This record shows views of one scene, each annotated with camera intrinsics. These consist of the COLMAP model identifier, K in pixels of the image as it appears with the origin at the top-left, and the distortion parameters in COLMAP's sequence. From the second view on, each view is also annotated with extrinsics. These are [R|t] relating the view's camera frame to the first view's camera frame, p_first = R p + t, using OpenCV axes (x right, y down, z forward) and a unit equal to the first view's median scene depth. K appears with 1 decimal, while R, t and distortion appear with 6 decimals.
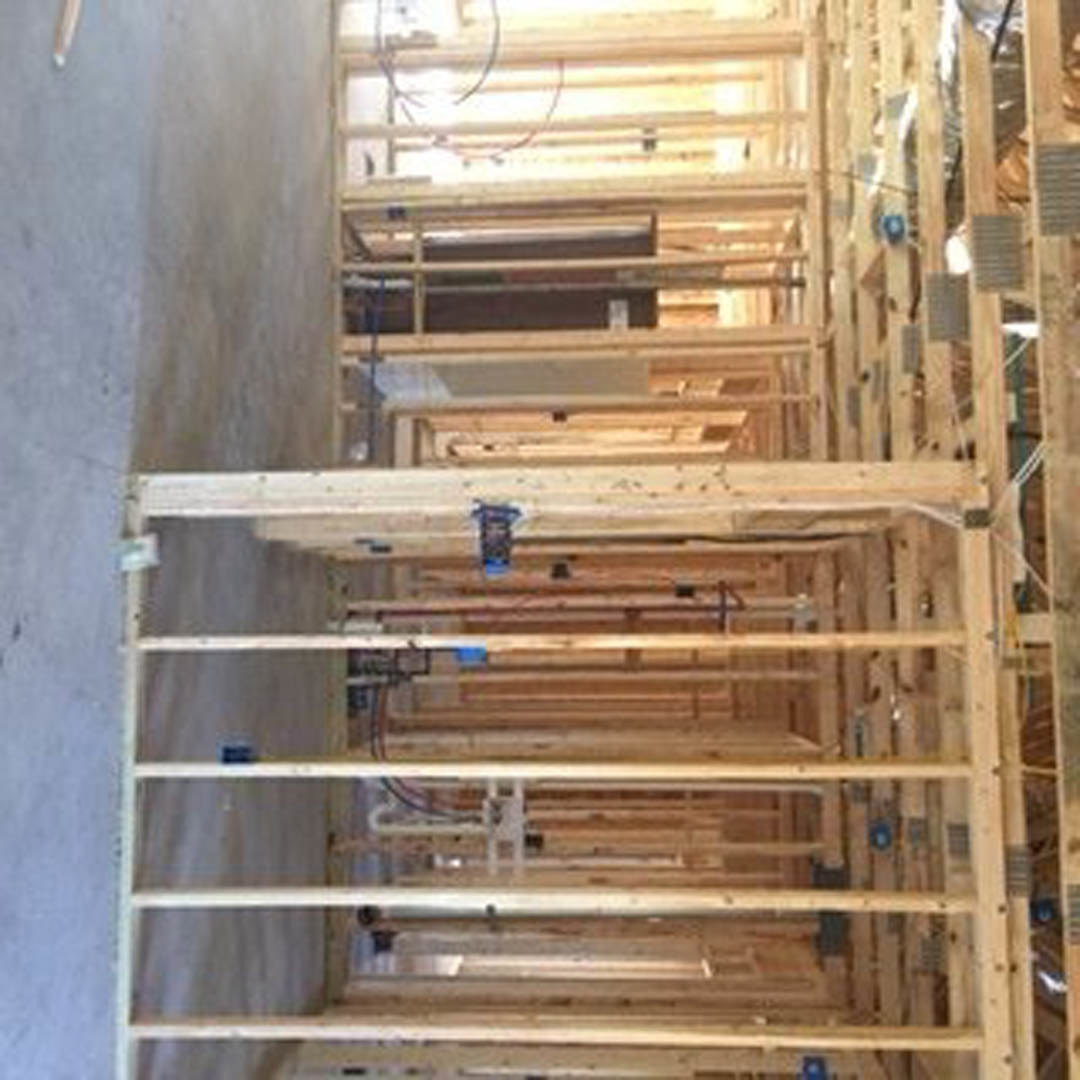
lens RADIAL K [[1272.2, 0, 539.9], [0, 1272.2, 540.7], [0, 0, 1]] dist [0.041468, 0.000000]
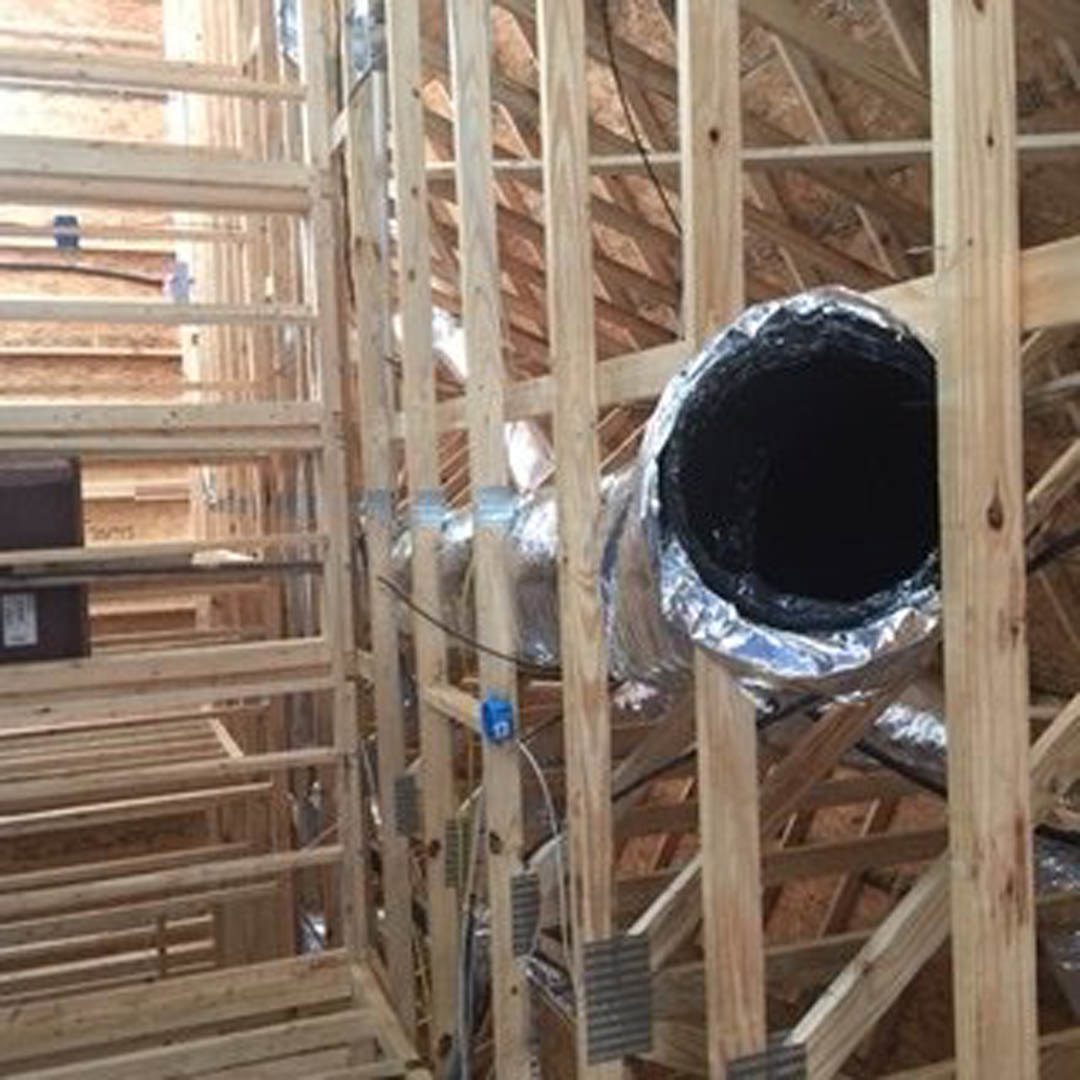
lens RADIAL K [[1272.2, 0, 540.9], [0, 1272.2, 539.0], [0, 0, 1]] dist [0.041468, 0.000000]
pose [[0.917455, -0.051204, 0.394530, 0.052162], [-0.002898, 0.990796, 0.135329, -0.312690], [-0.397828, -0.125302, 0.908863, 0.359909]]
